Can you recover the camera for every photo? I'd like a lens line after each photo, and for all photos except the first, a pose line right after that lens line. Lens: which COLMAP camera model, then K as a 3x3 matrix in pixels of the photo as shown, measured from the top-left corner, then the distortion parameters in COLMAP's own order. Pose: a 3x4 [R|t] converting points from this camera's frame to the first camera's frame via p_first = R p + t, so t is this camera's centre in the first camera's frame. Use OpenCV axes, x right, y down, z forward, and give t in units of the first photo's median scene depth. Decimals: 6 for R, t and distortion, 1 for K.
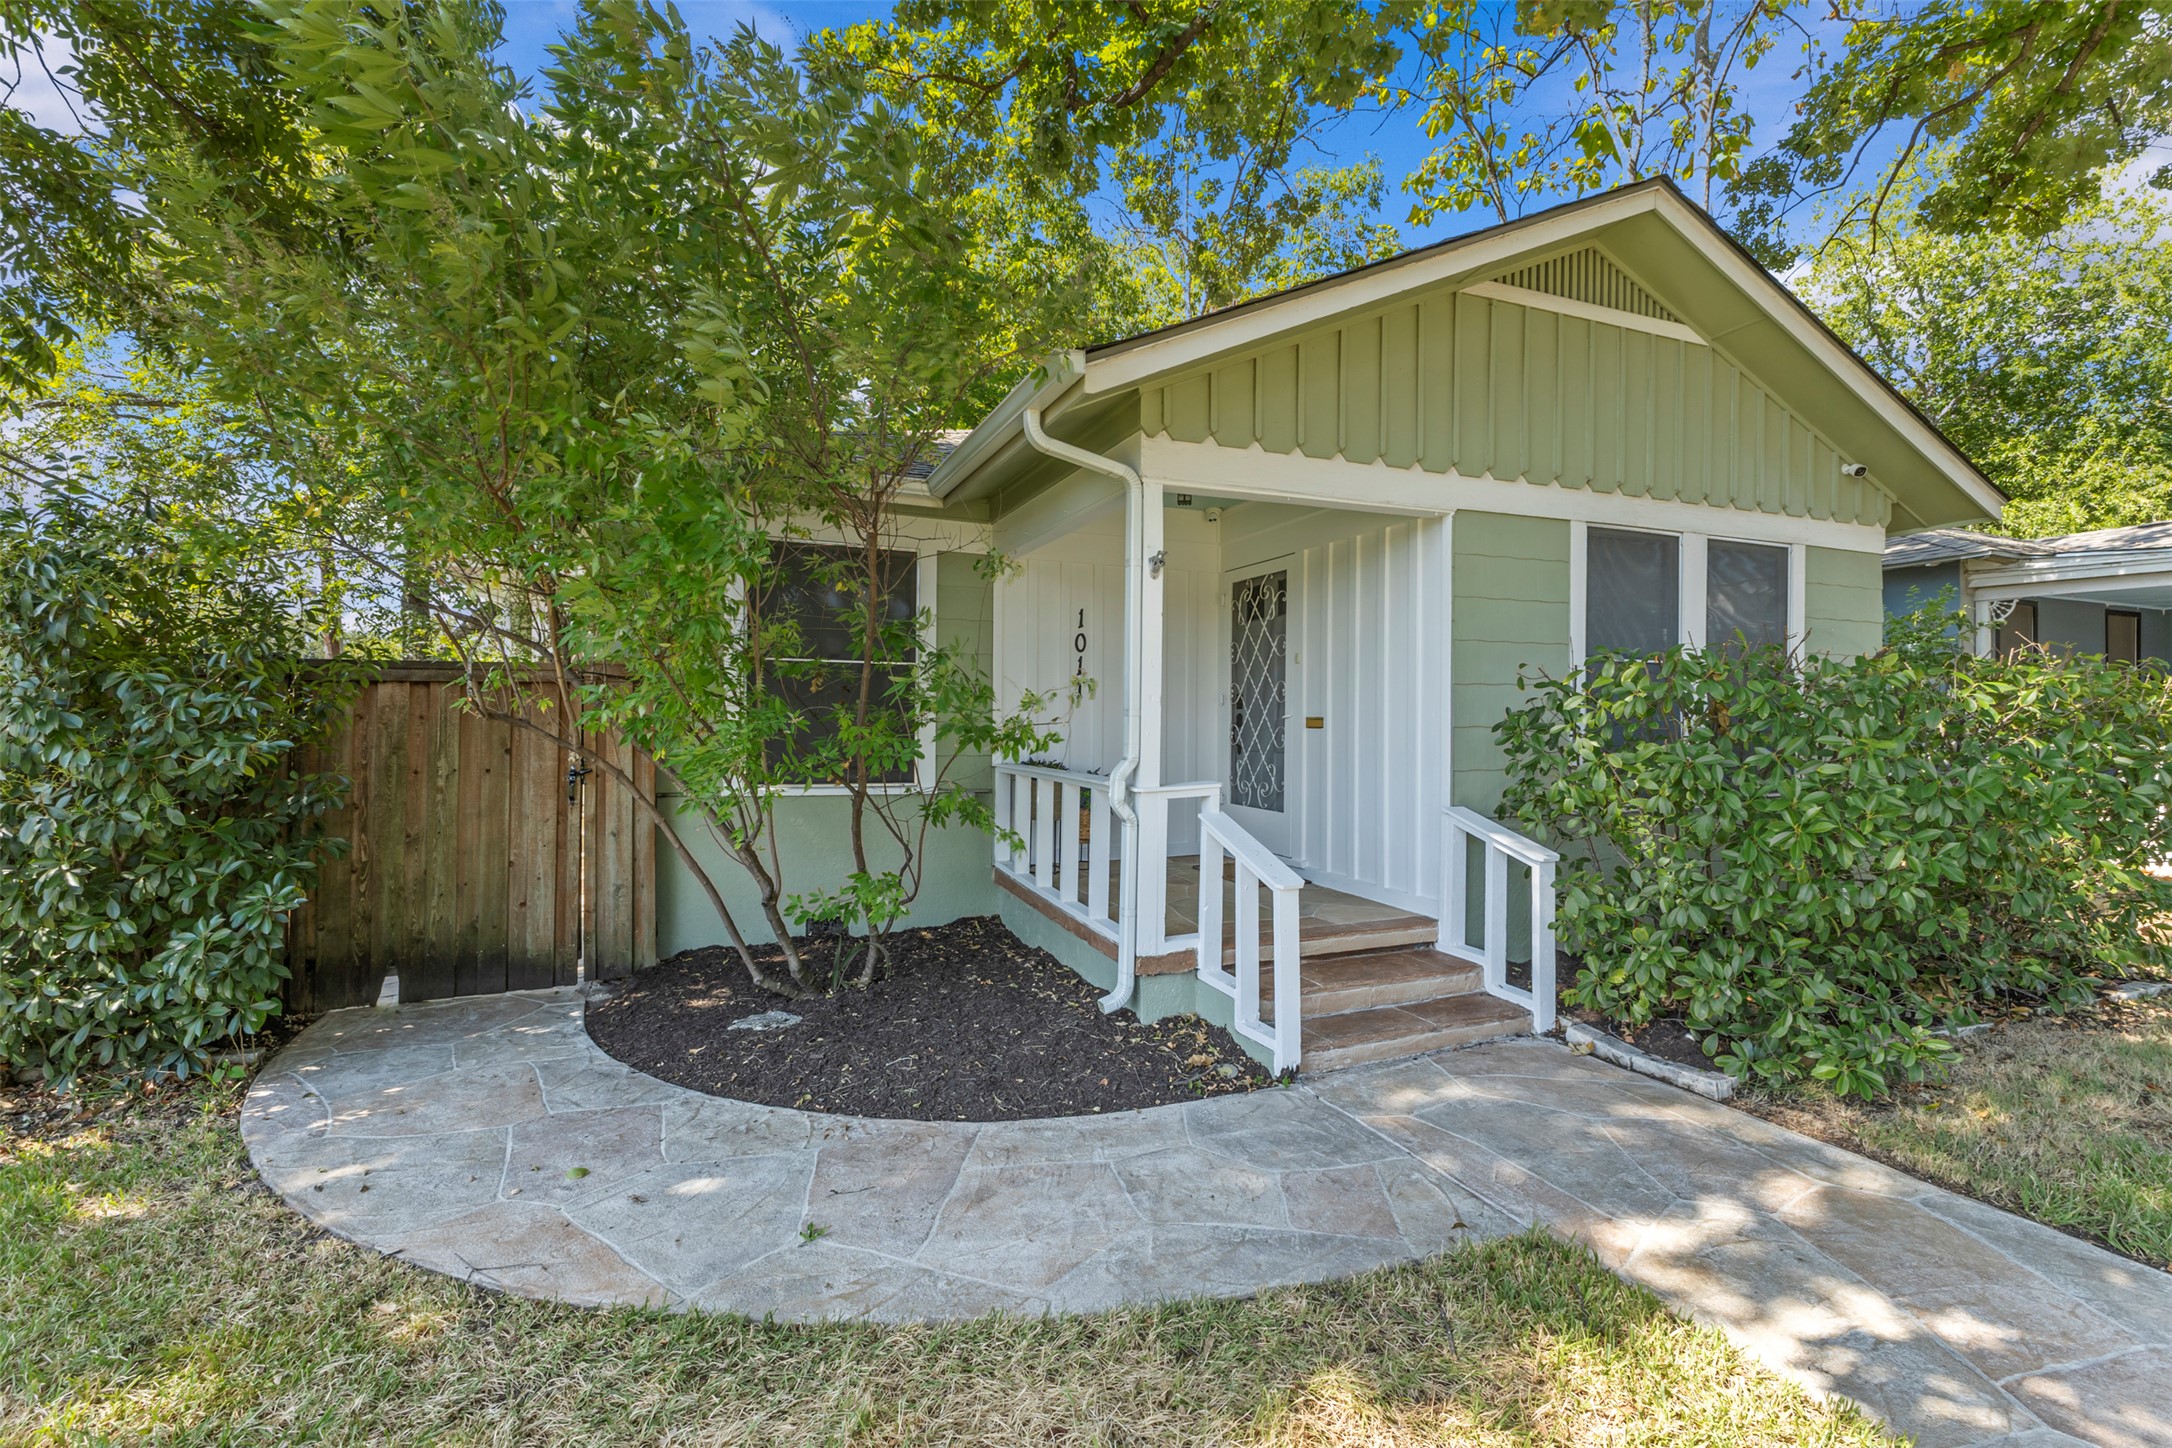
lens RADIAL K [[941.3, 0, 1089.8], [0, 941.3, 724.4], [0, 0, 1]] dist [0.006420, 0.000106]
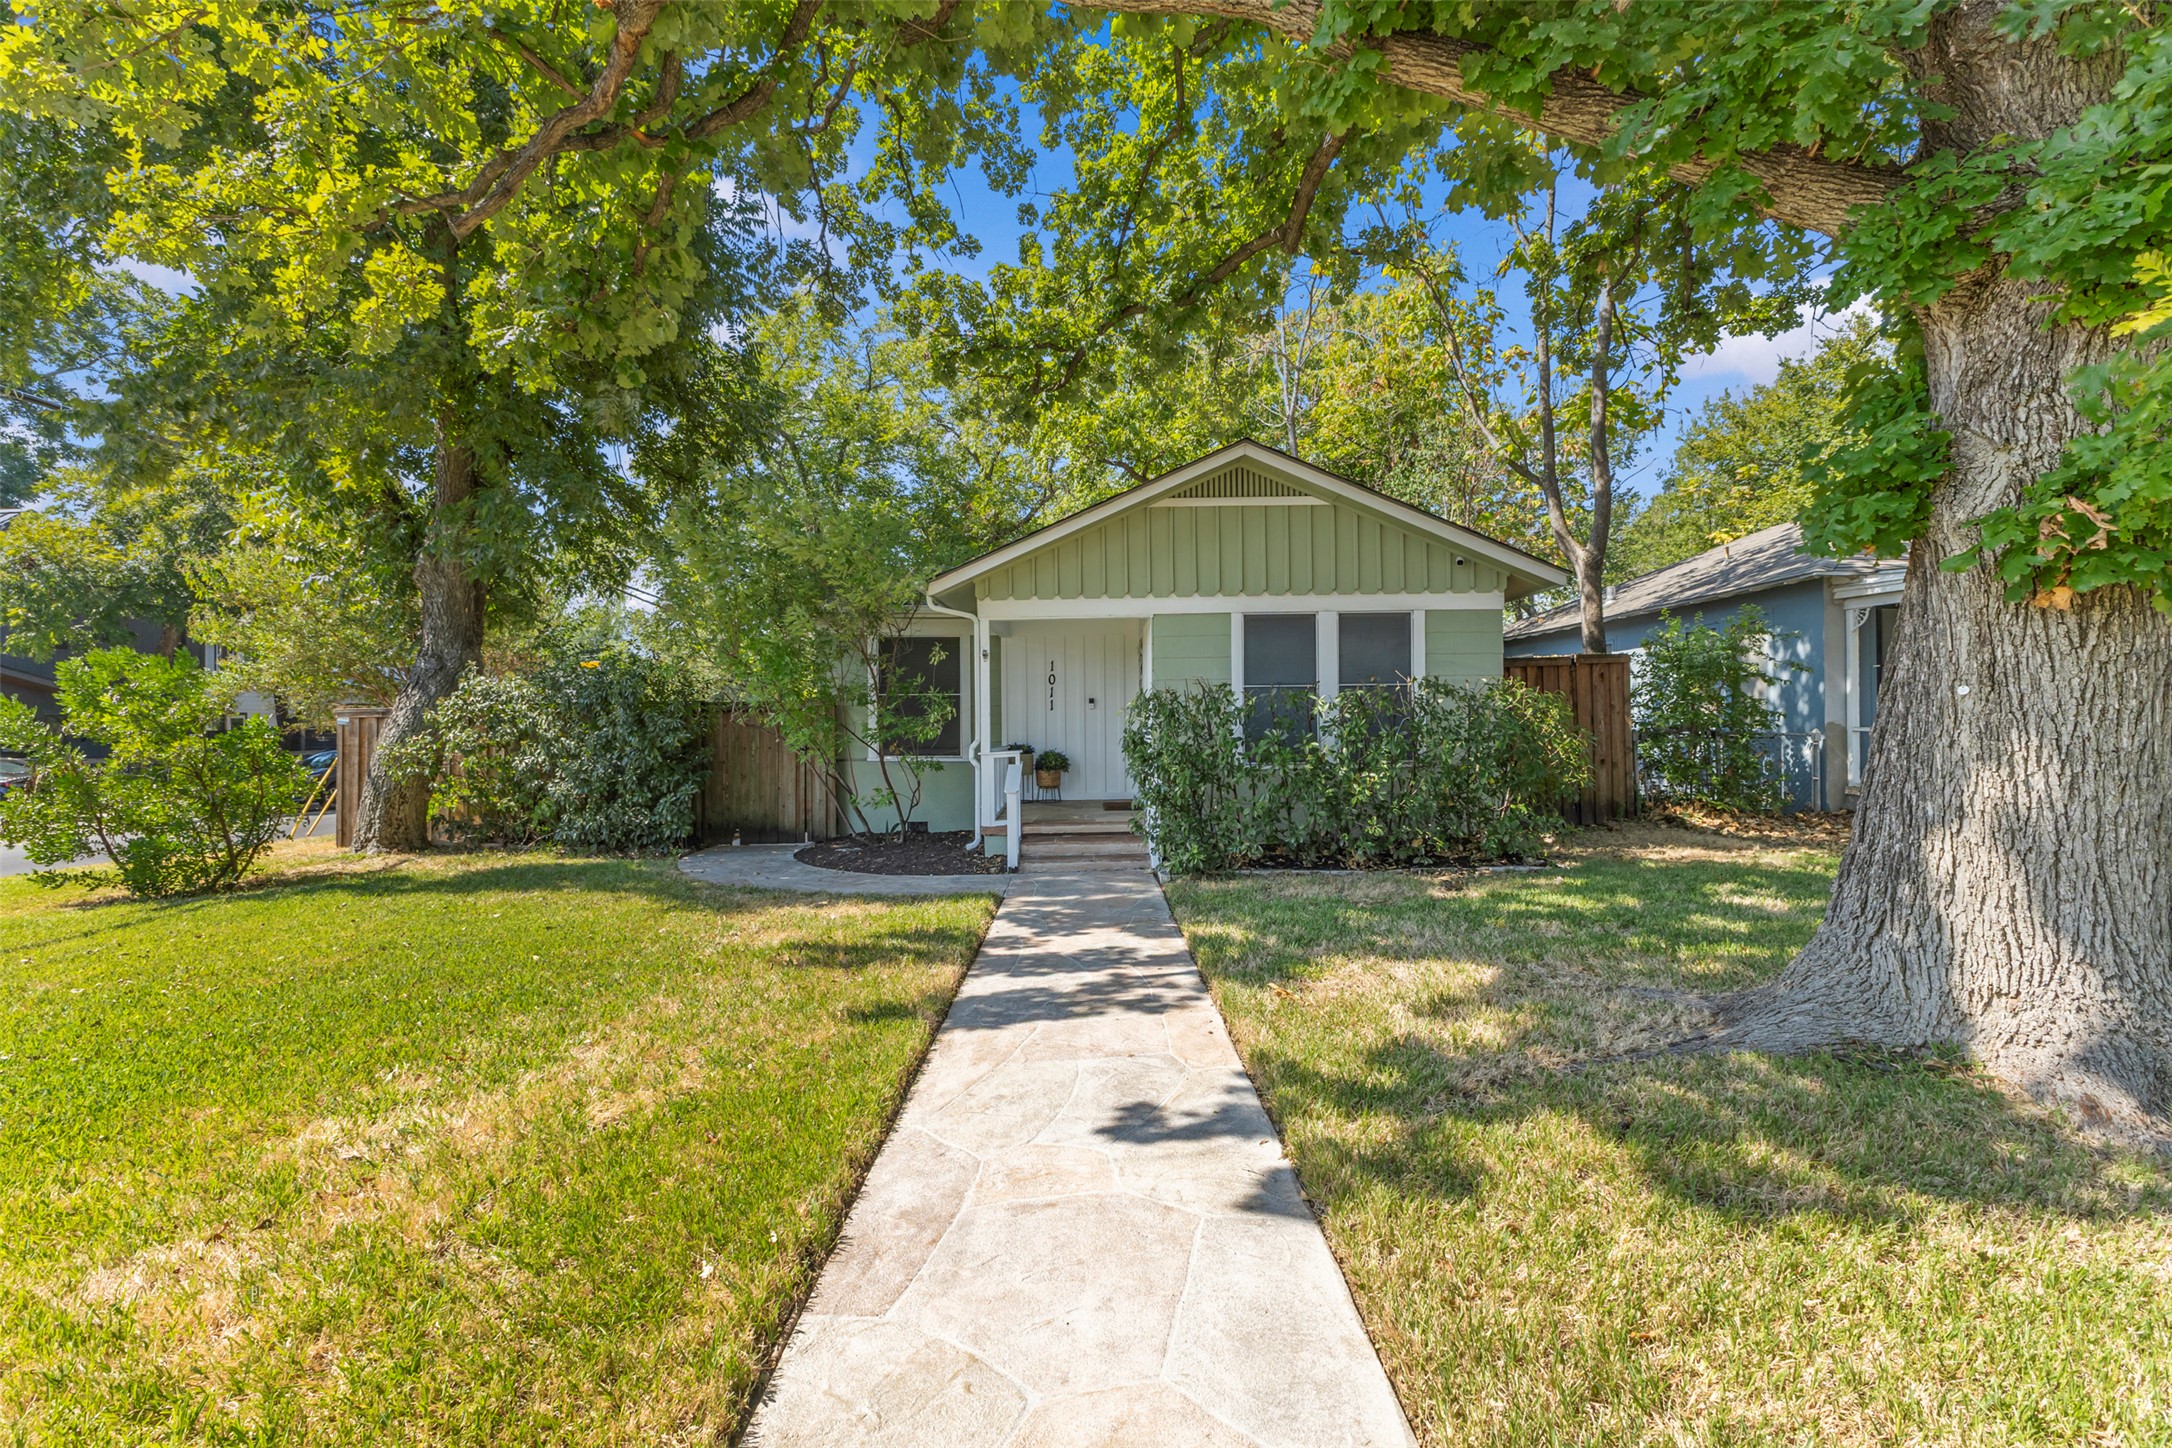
lens RADIAL K [[941.3, 0, 1085.9], [0, 941.3, 719.4], [0, 0, 1]] dist [0.006420, 0.000106]
pose [[0.927890, -0.013117, -0.372623, 0.999655], [0.012736, 0.999913, -0.003484, -0.002533], [0.372637, -0.001513, 0.927976, -0.907033]]
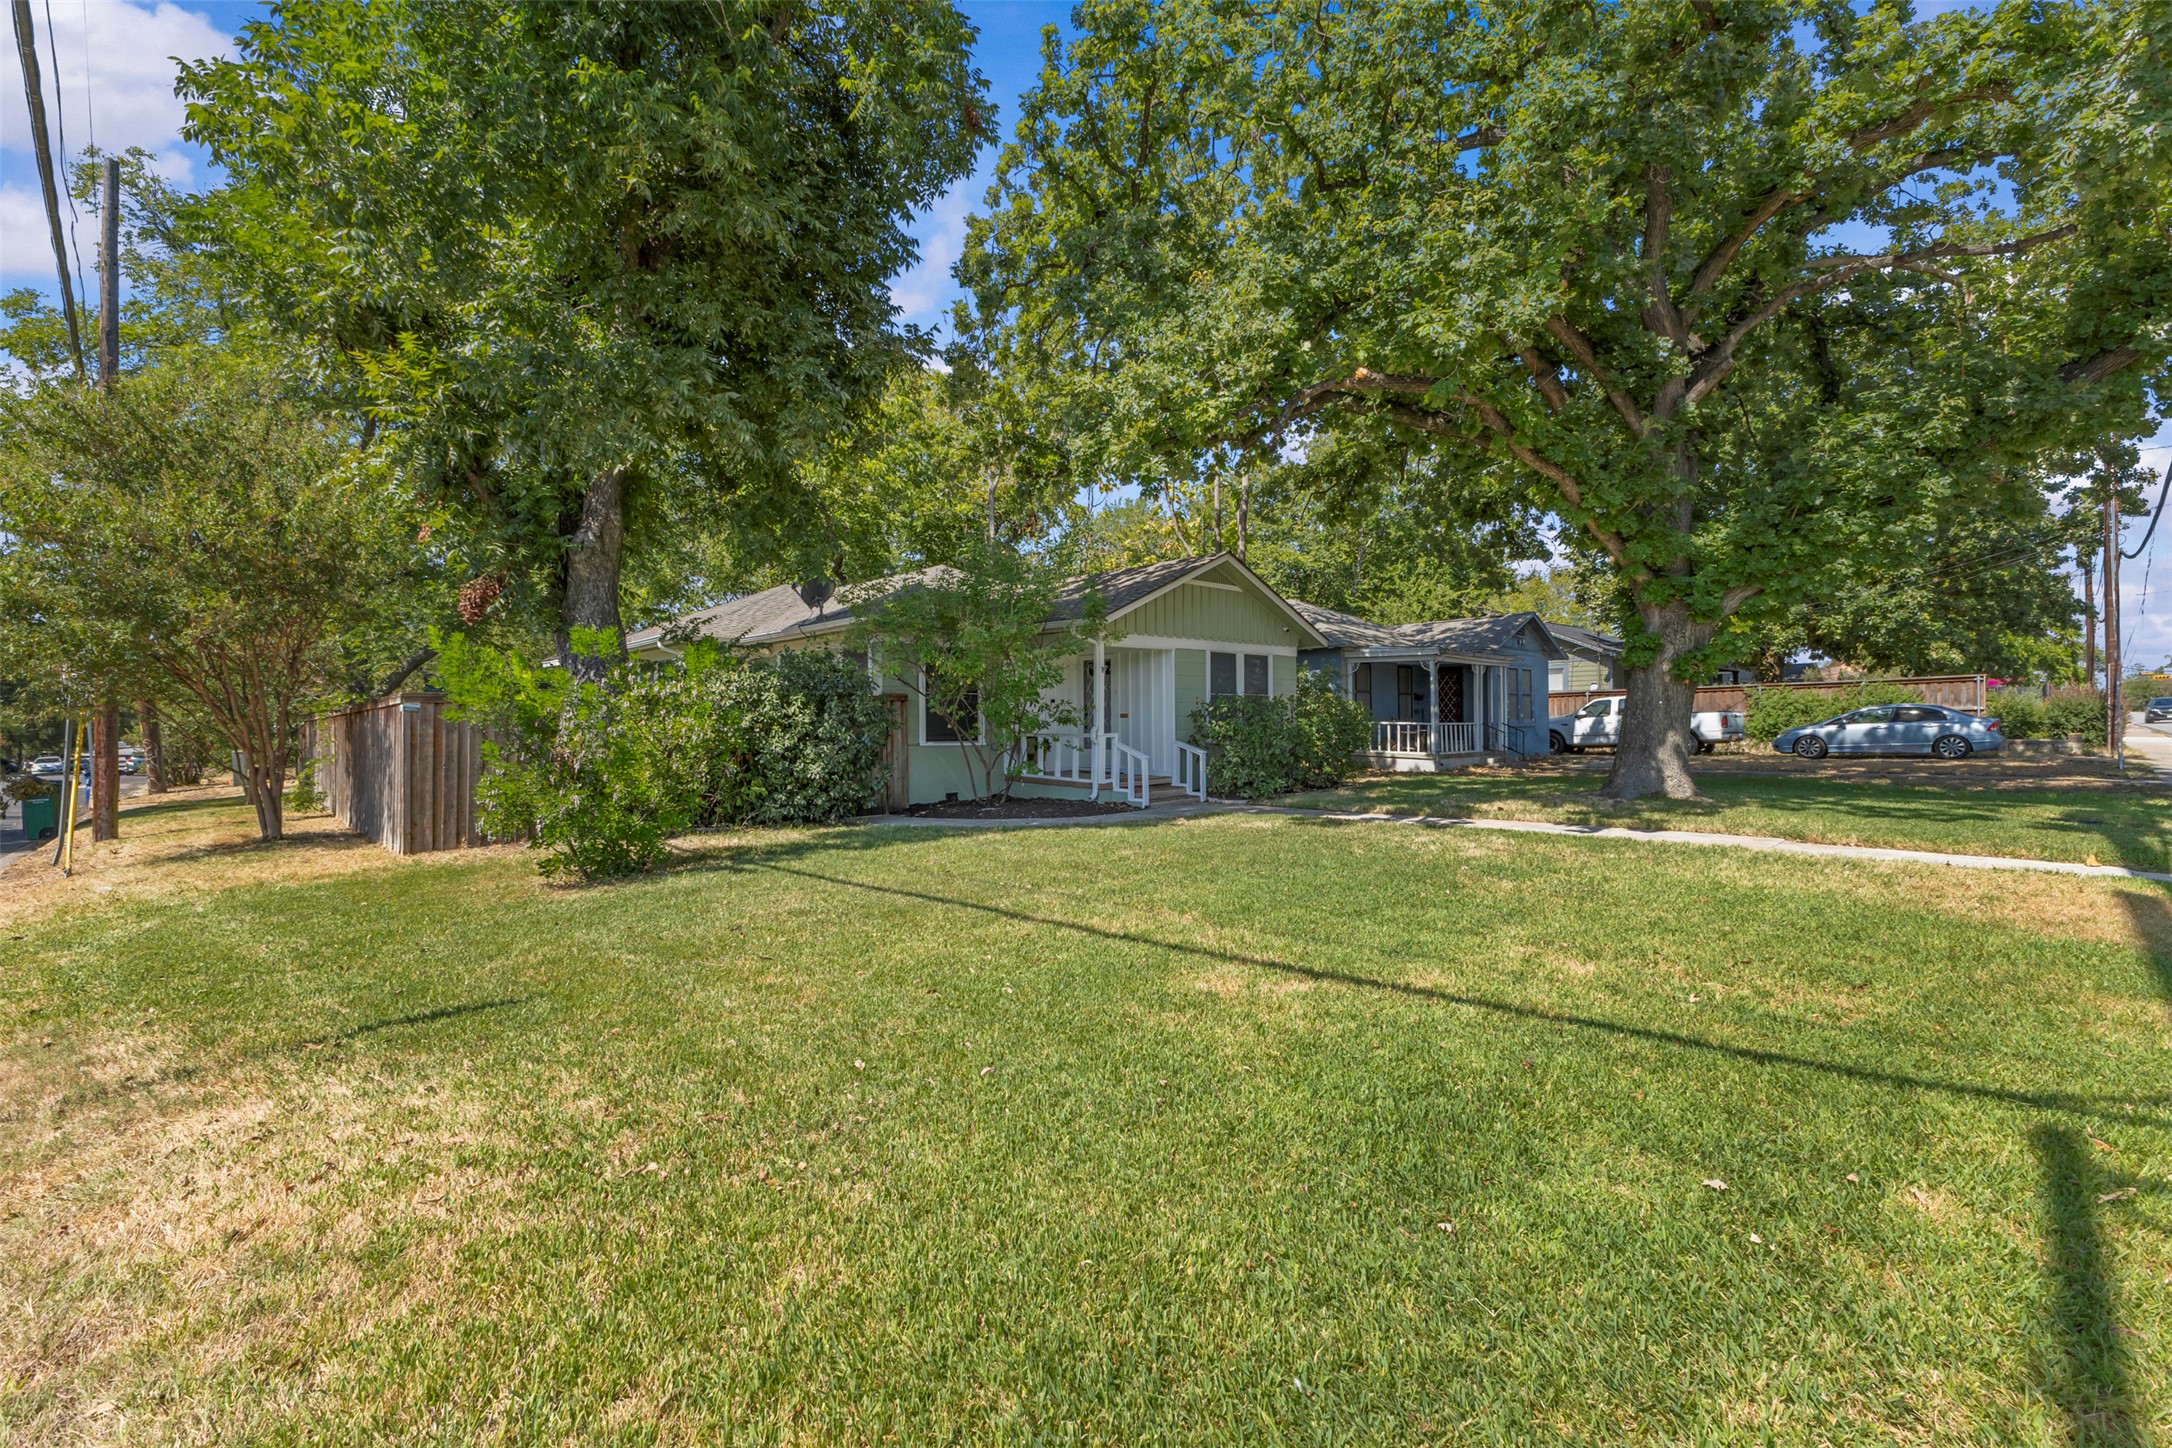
lens RADIAL K [[941.3, 0, 1084.8], [0, 941.3, 720.4], [0, 0, 1]] dist [0.006420, 0.000106]
pose [[0.928774, -0.011970, 0.370453, -1.114362], [0.014542, 0.999886, -0.004148, 0.027559], [-0.370361, 0.009240, 0.928842, -1.906858]]
